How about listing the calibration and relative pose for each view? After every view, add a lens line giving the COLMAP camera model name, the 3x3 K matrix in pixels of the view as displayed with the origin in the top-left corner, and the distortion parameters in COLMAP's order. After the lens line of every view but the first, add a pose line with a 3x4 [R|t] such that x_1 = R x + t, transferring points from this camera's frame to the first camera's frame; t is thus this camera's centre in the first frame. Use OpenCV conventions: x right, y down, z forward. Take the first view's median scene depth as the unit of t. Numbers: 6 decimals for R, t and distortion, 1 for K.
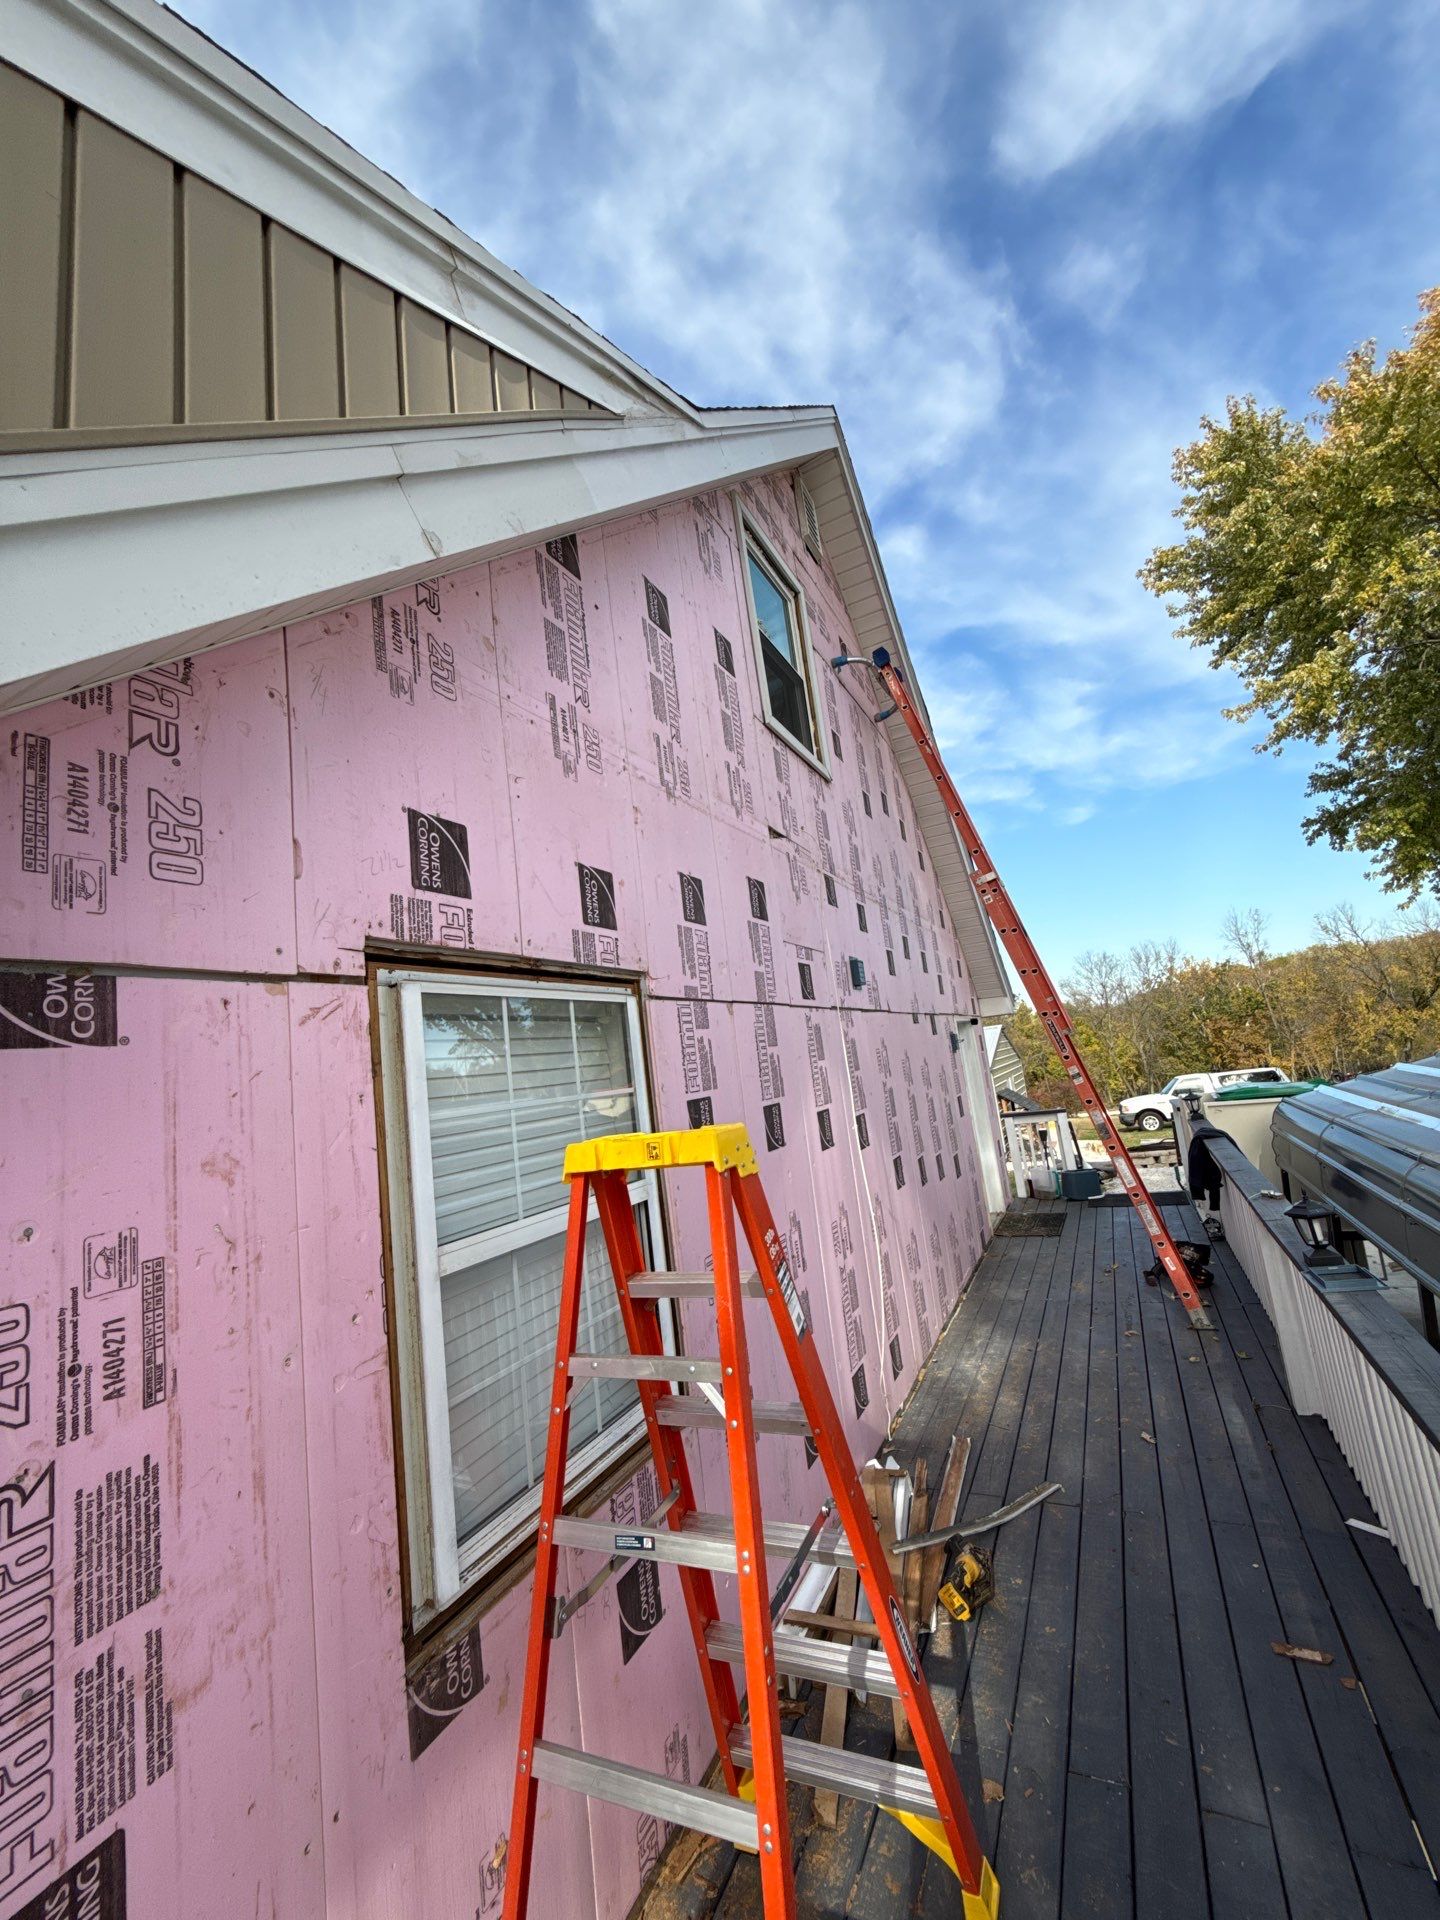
lens RADIAL K [[770.9, 0, 716.1], [0, 770.9, 964.9], [0, 0, 1]] dist [0.006995, -0.001192]
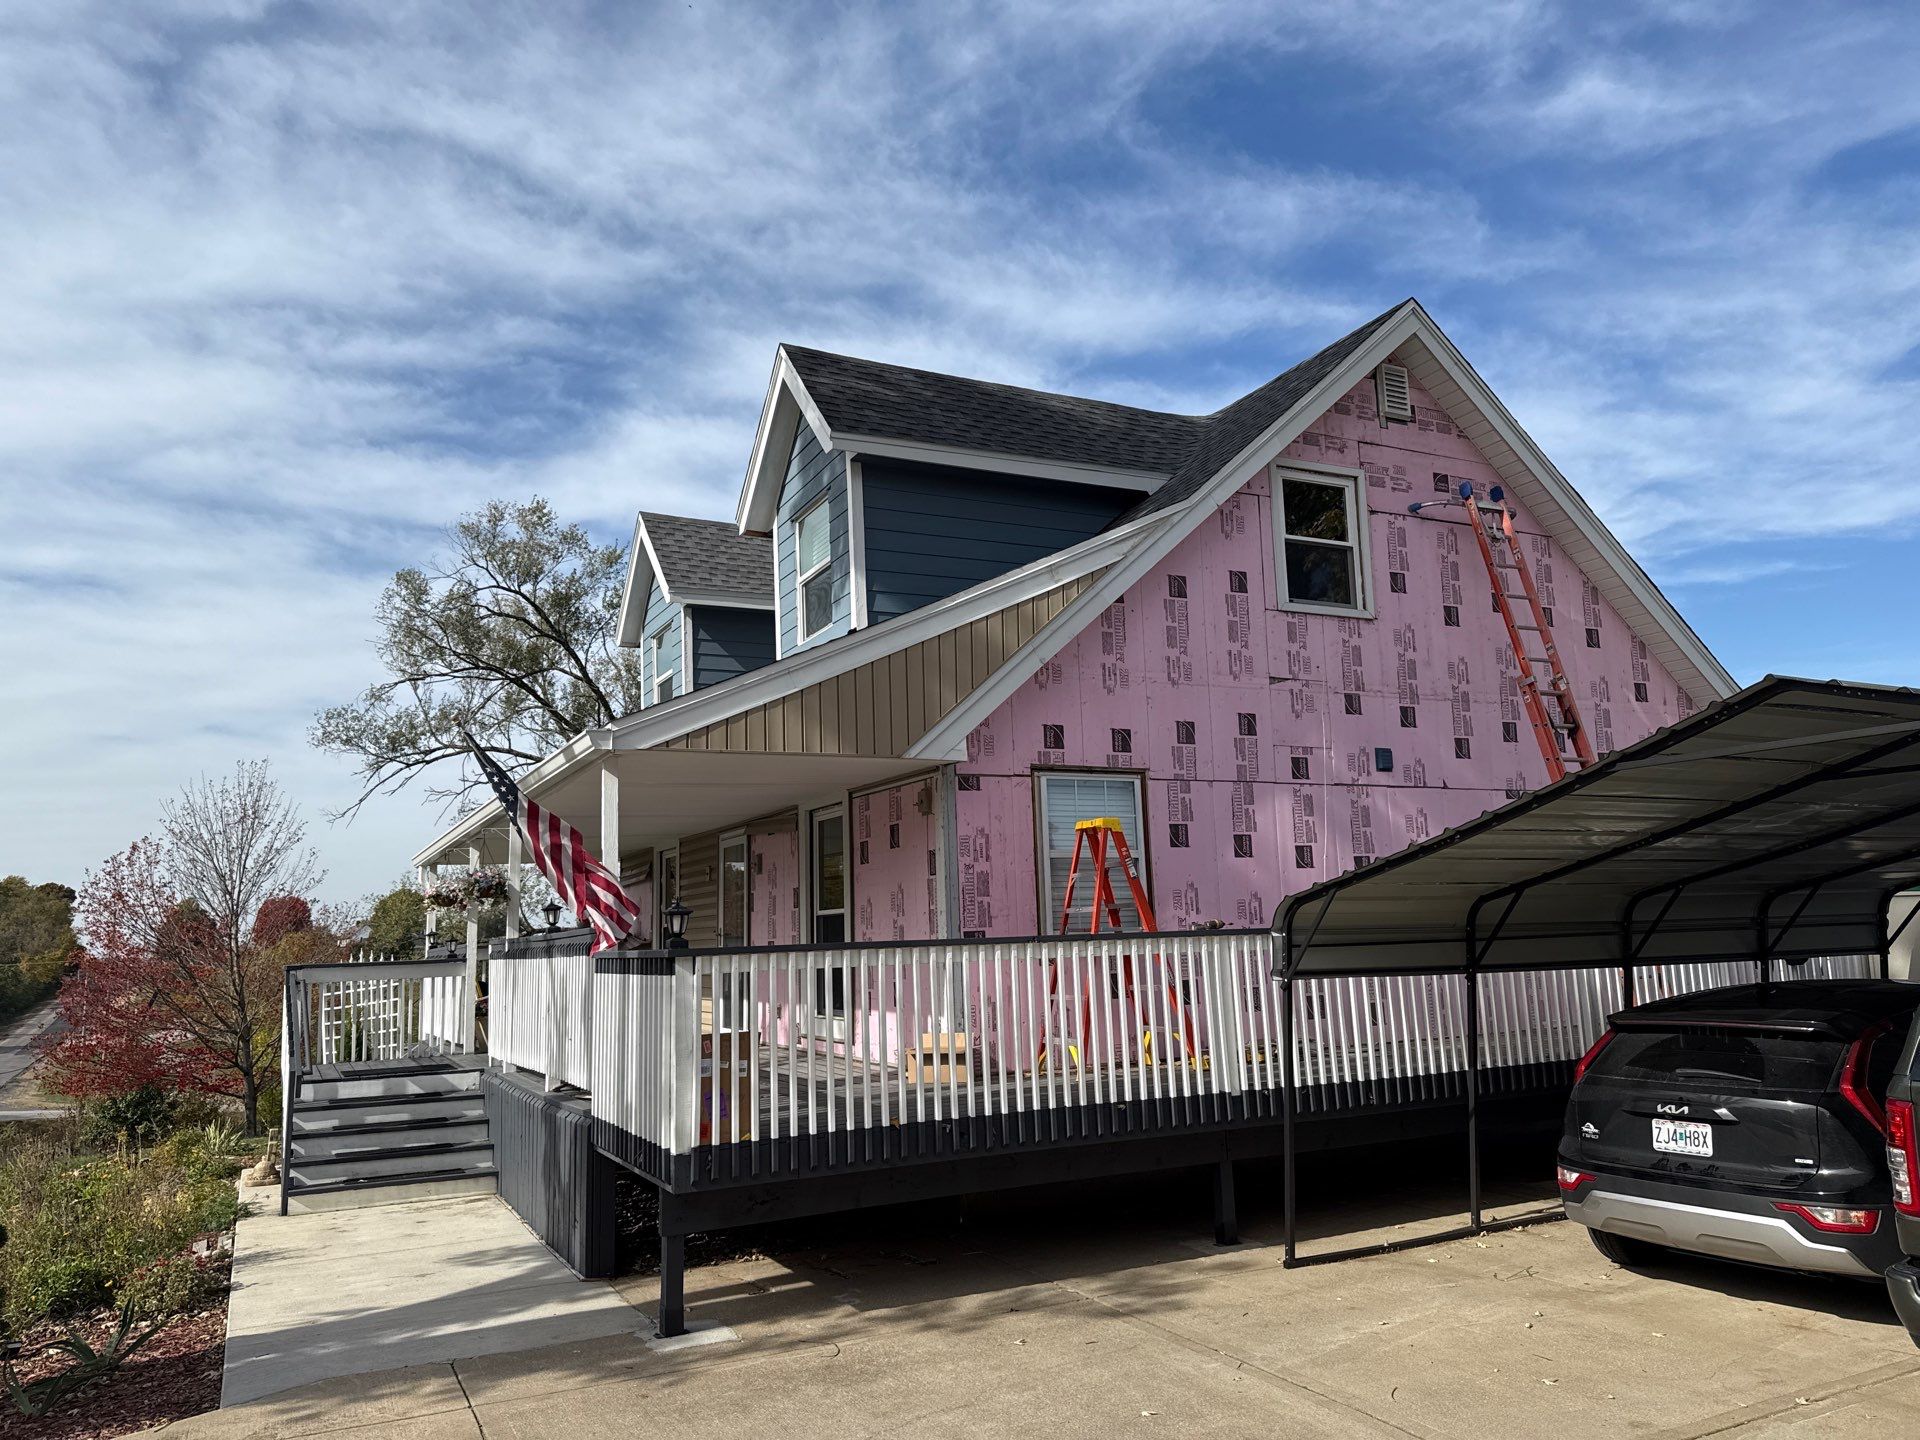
lens RADIAL K [[1355.4, 0, 969.9], [0, 1355.4, 720.0], [0, 0, 1]] dist [0.027250, -0.002201]
pose [[0.818577, 0.015053, -0.574199, 0.301599], [0.005461, 0.999407, 0.033985, -0.045832], [0.574370, -0.030955, 0.818010, -0.443501]]
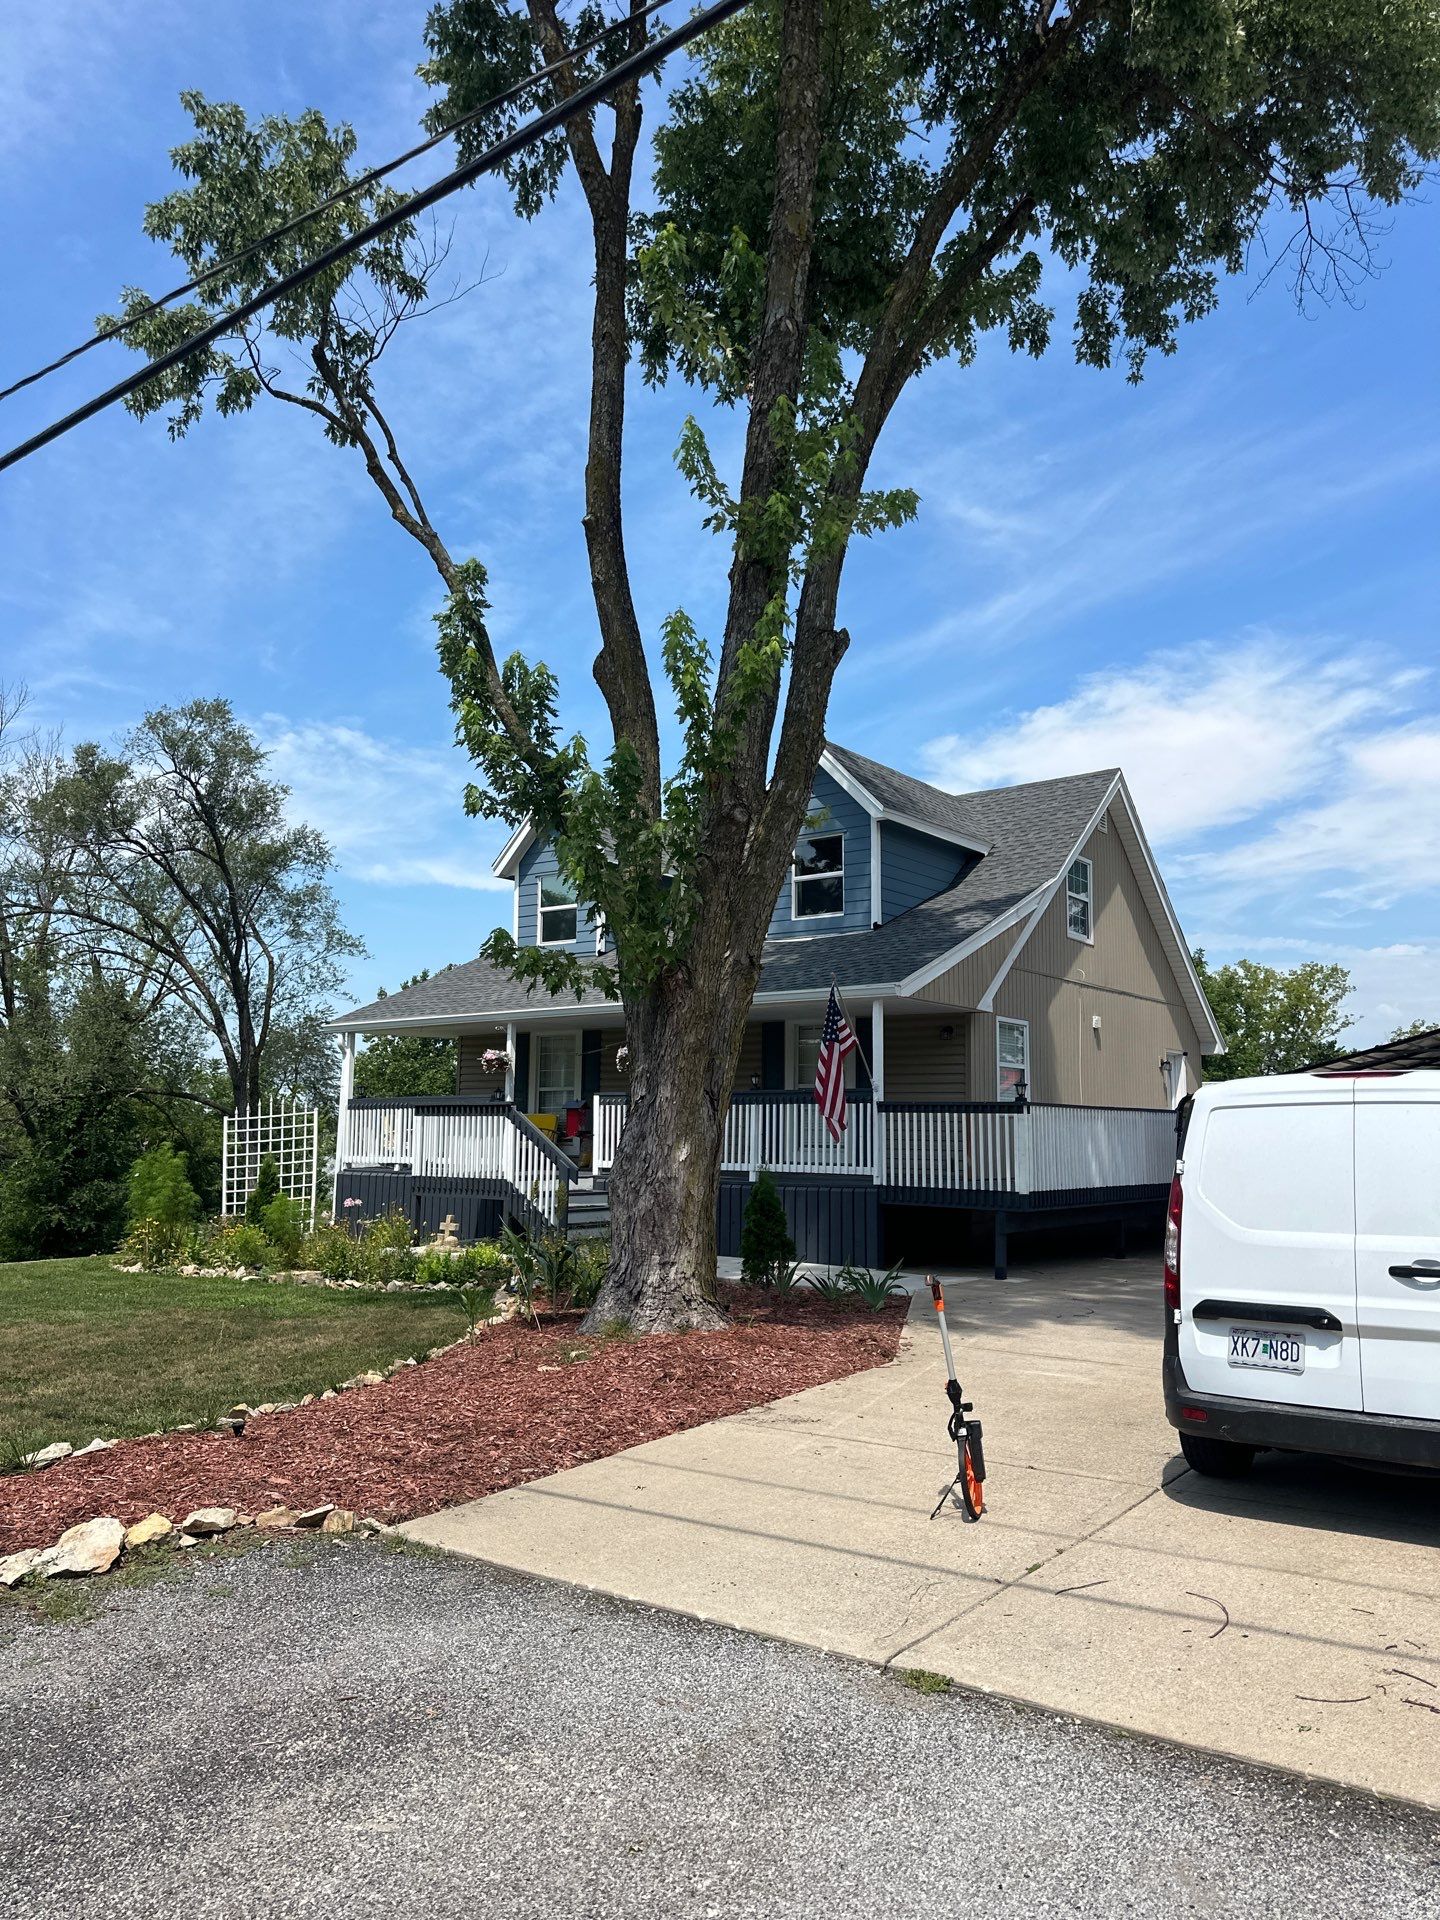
lens RADIAL K [[1370.1, 0, 730.3], [0, 1370.1, 951.4], [0, 0, 1]] dist [0.058452, -0.024036]
pose [[0.977291, 0.122782, -0.172707, -0.067073], [-0.118761, 0.992359, 0.033461, -0.069660], [0.175496, -0.012190, 0.984405, -1.113293]]
